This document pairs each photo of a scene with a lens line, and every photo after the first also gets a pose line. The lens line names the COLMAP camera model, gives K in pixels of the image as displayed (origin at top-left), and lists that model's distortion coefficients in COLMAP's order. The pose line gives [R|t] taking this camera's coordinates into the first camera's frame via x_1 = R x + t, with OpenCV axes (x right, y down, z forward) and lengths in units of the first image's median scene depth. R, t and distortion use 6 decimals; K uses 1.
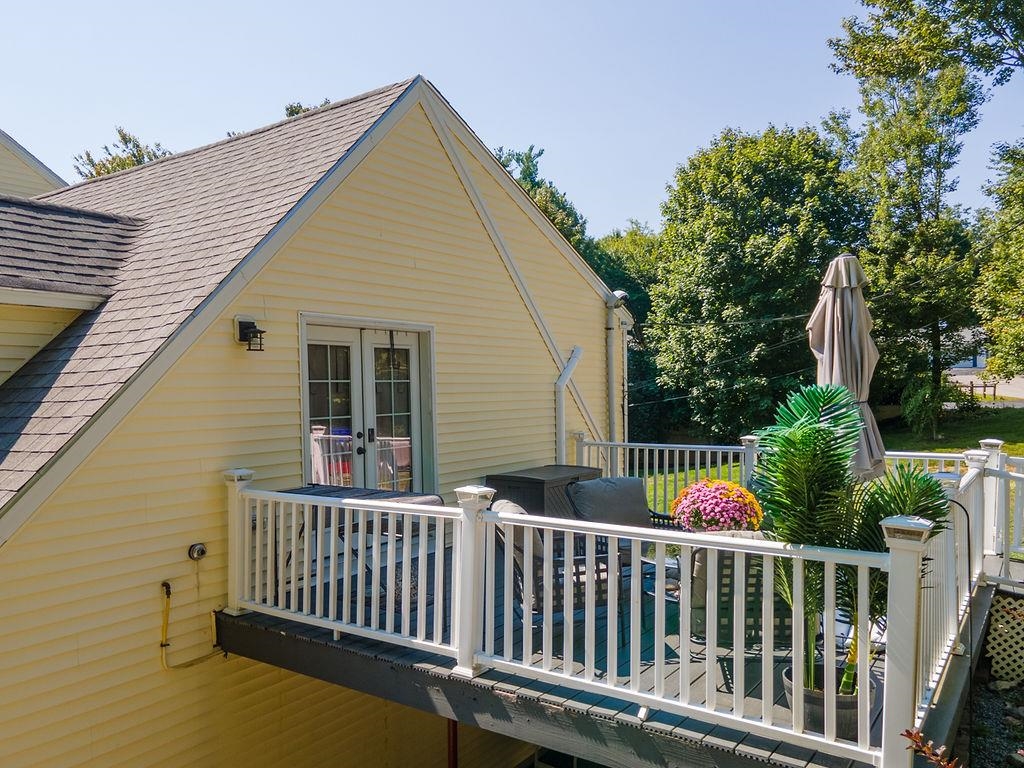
lens RADIAL K [[761.2, 0, 512.5], [0, 761.2, 386.1], [0, 0, 1]] dist [0.035290, -0.000530]
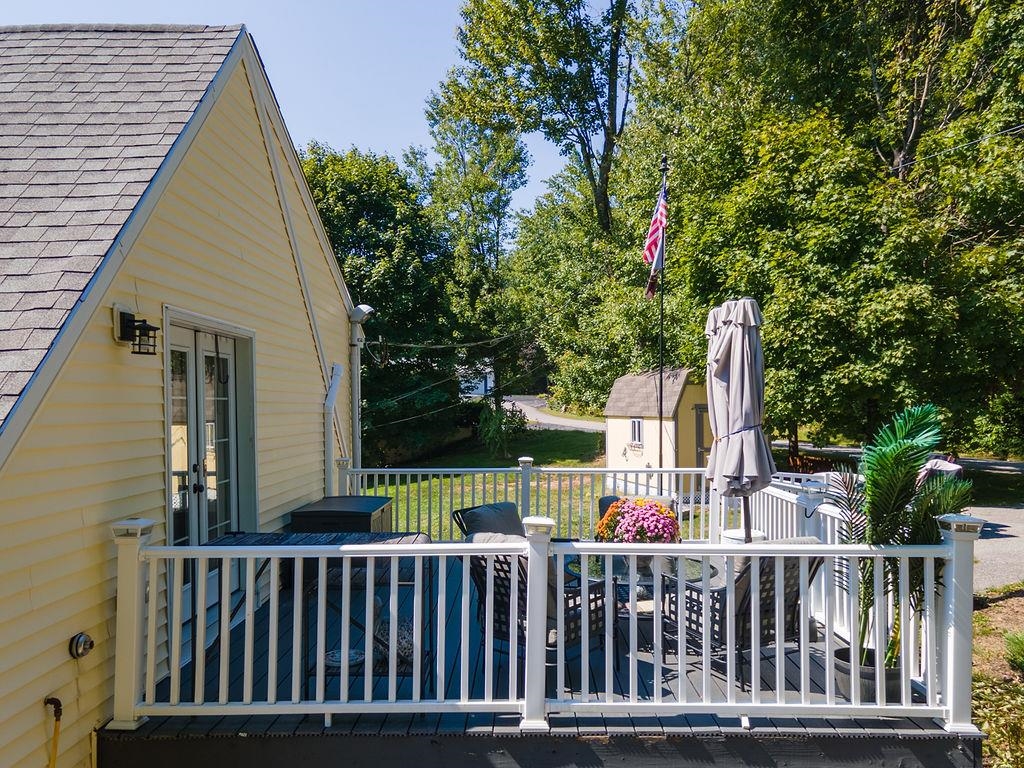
lens RADIAL K [[803.9, 0, 508.0], [0, 803.9, 388.9], [0, 0, 1]] dist [0.038492, 0.012608]
pose [[0.821290, 0.025186, 0.569955, -0.403948], [-0.011403, 0.999550, -0.027739, 0.003341], [-0.570397, 0.016283, 0.821208, 0.144243]]
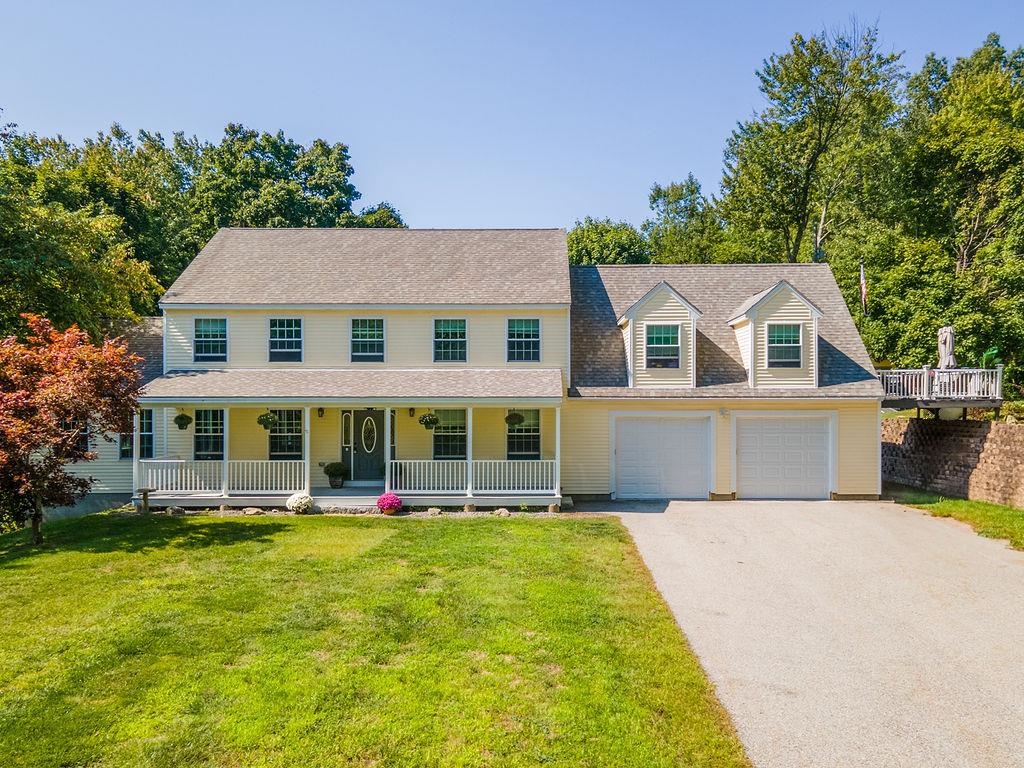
lens RADIAL K [[761.2, 0, 506.8], [0, 761.2, 391.1], [0, 0, 1]] dist [0.035290, -0.000530]
pose [[0.845197, 0.017943, 0.534154, -3.530348], [-0.012167, 0.999823, -0.014333, 0.270848], [-0.534317, 0.005616, 0.845266, -1.310994]]
